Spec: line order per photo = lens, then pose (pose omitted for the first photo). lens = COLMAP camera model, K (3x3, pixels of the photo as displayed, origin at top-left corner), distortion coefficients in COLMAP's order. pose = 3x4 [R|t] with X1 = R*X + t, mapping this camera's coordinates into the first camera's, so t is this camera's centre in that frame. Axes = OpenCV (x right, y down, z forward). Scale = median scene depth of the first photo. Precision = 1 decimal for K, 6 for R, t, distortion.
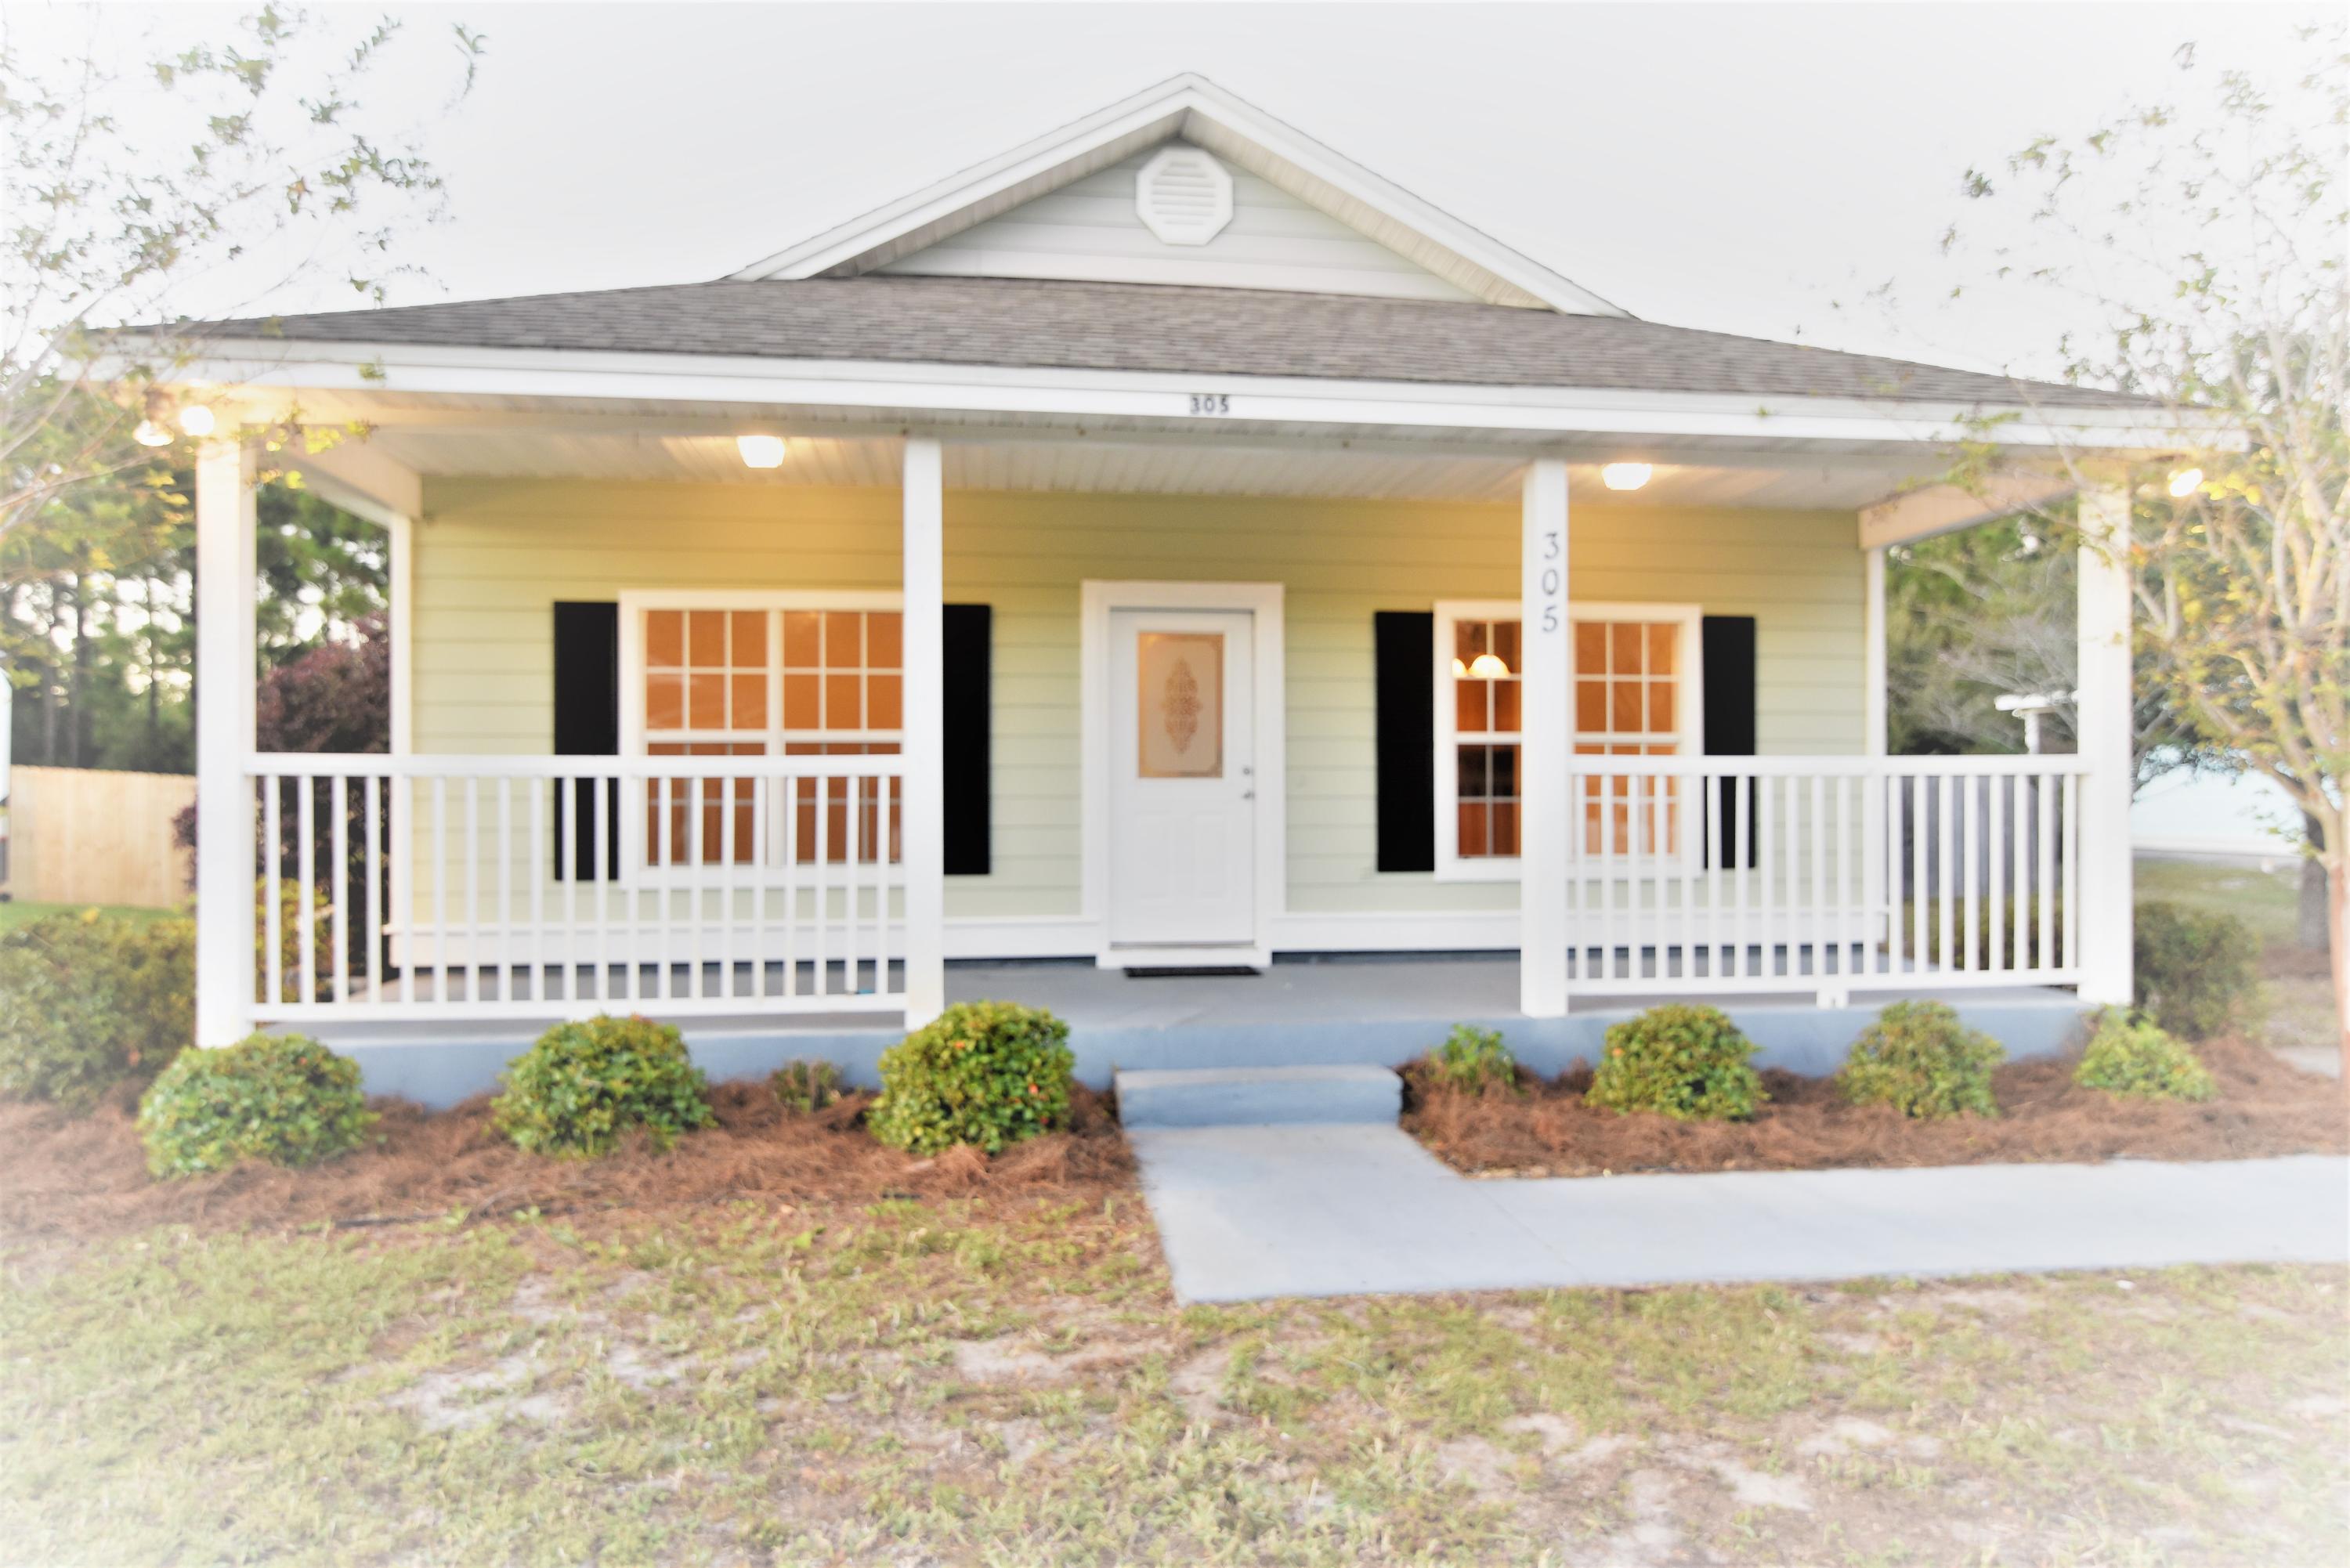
lens RADIAL K [[1578.0, 0, 1168.8], [0, 1578.0, 788.0], [0, 0, 1]] dist [0.003723, 0.005437]
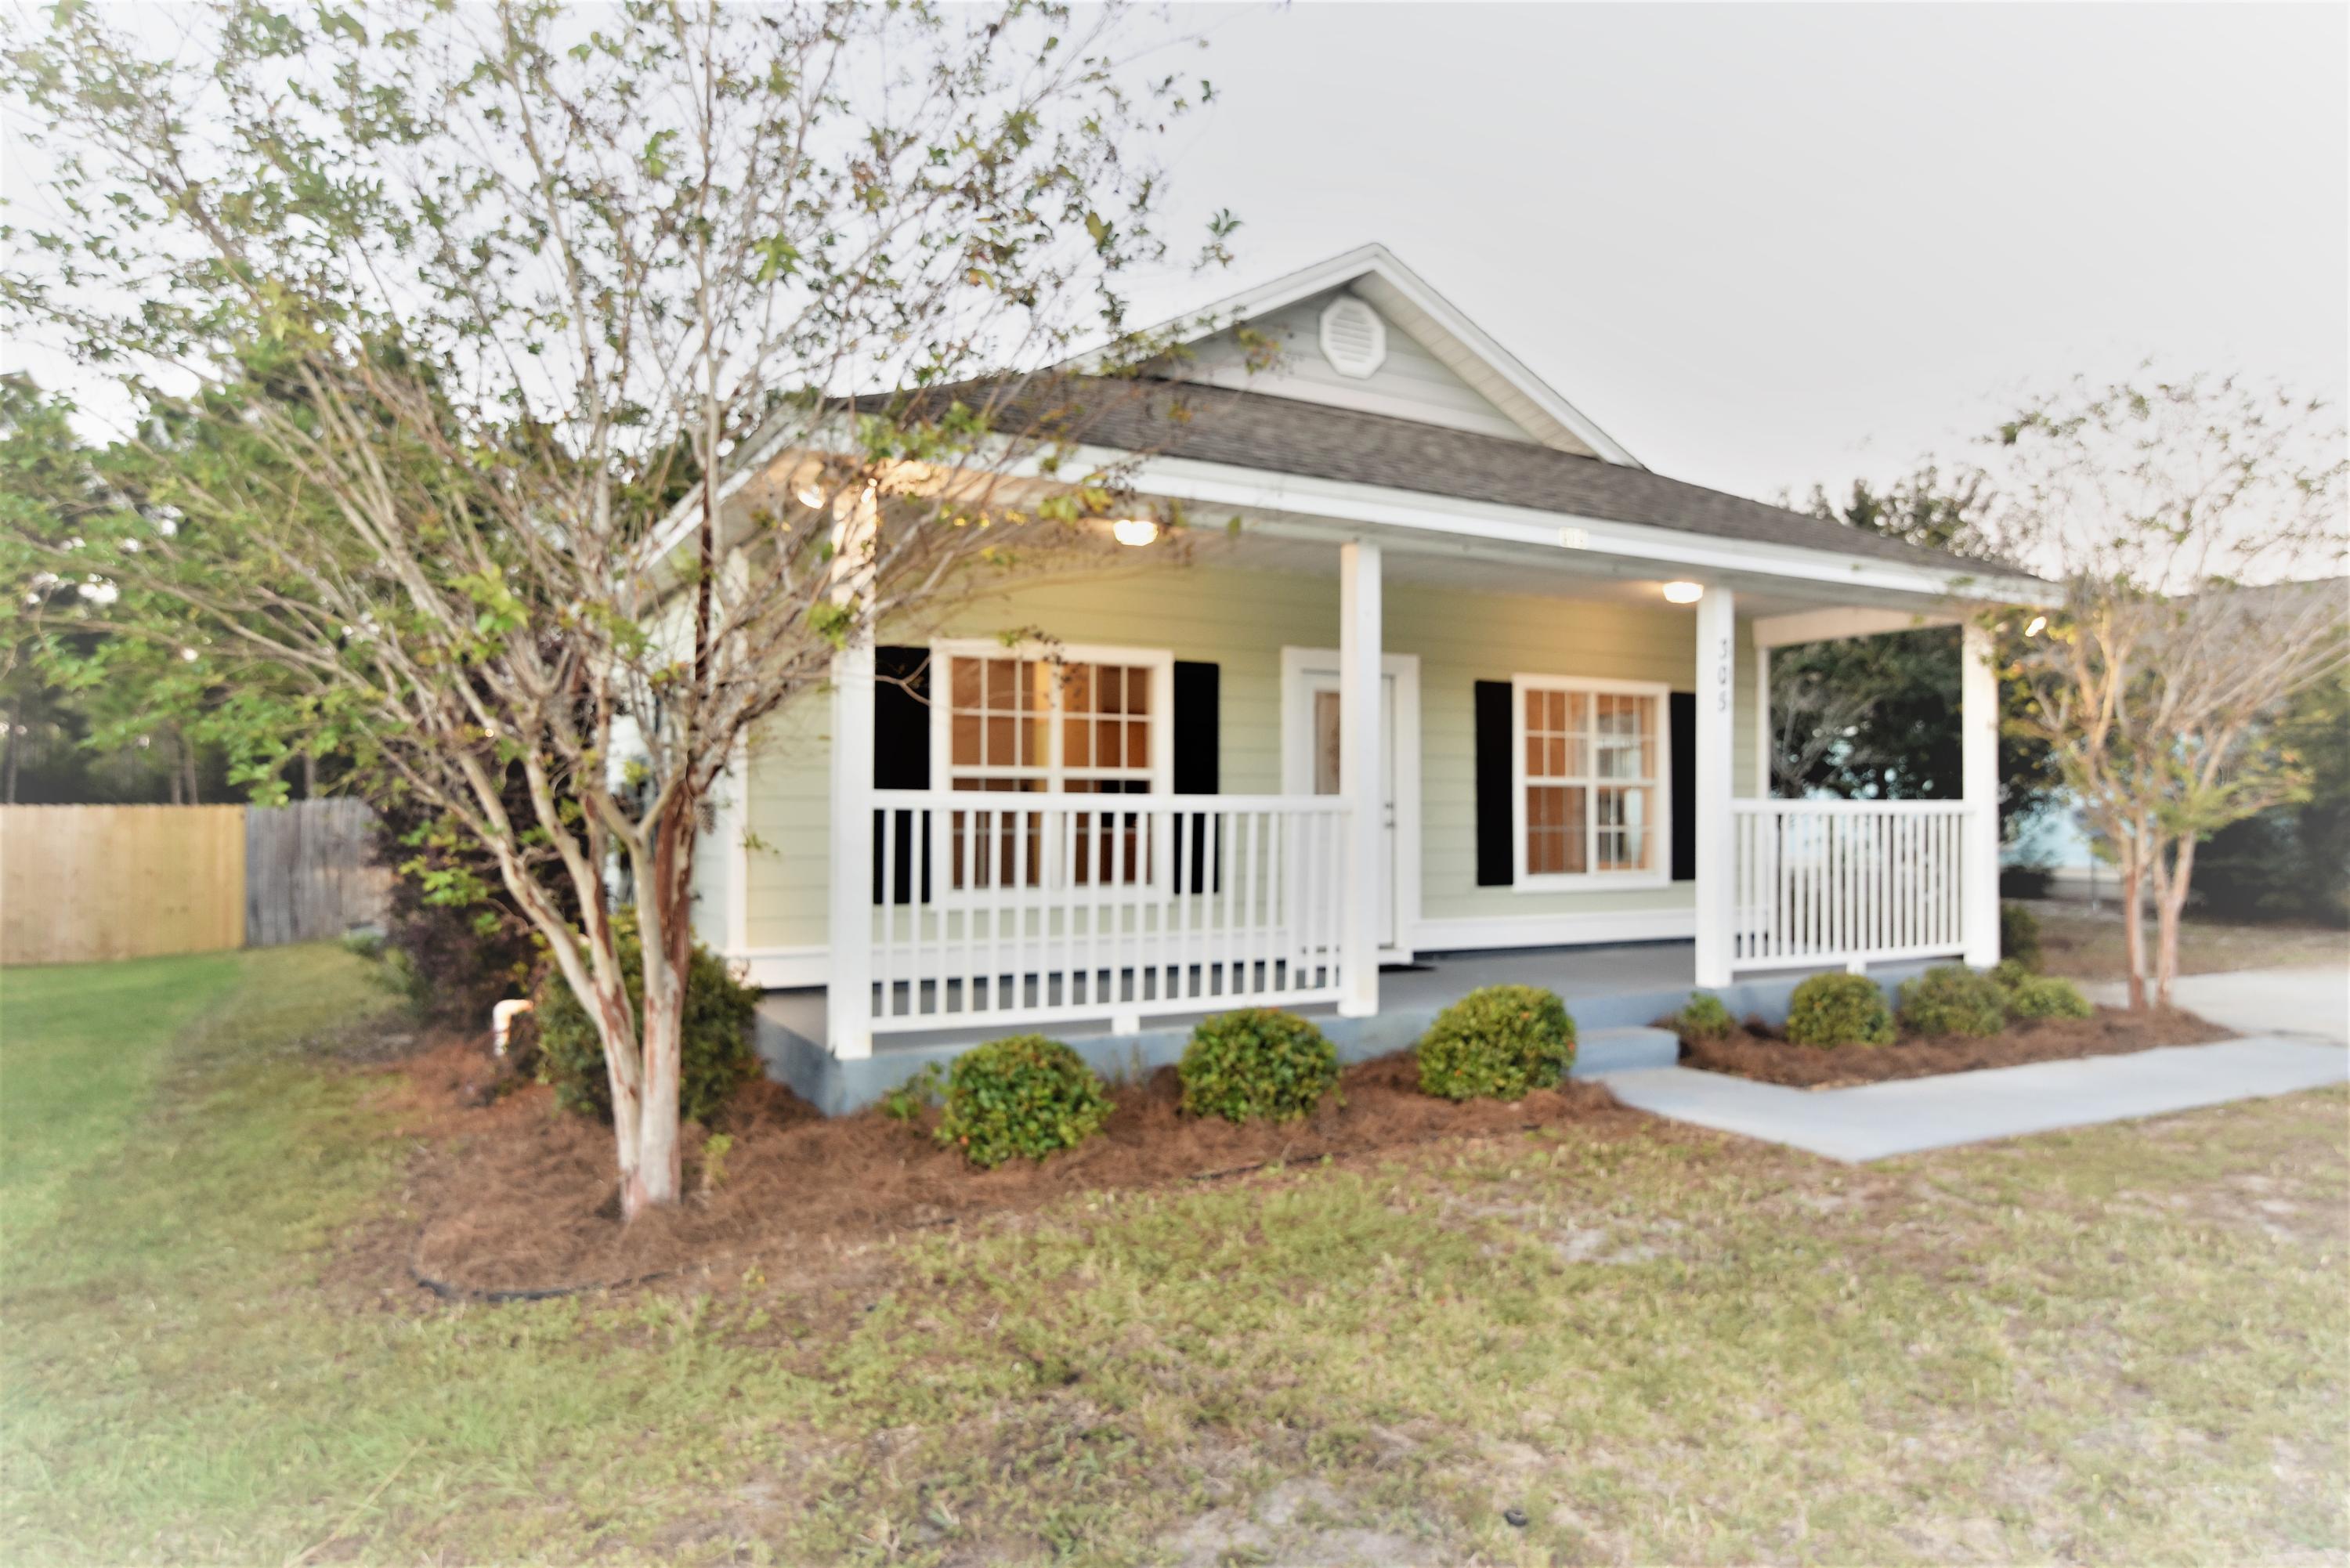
lens RADIAL K [[1578.0, 0, 1199.2], [0, 1578.0, 782.6], [0, 0, 1]] dist [0.003723, 0.005437]
pose [[0.920387, 0.013868, 0.390762, -0.592063], [-0.004929, 0.999703, -0.023870, -0.000075], [-0.390977, 0.020043, 0.920182, -0.074558]]
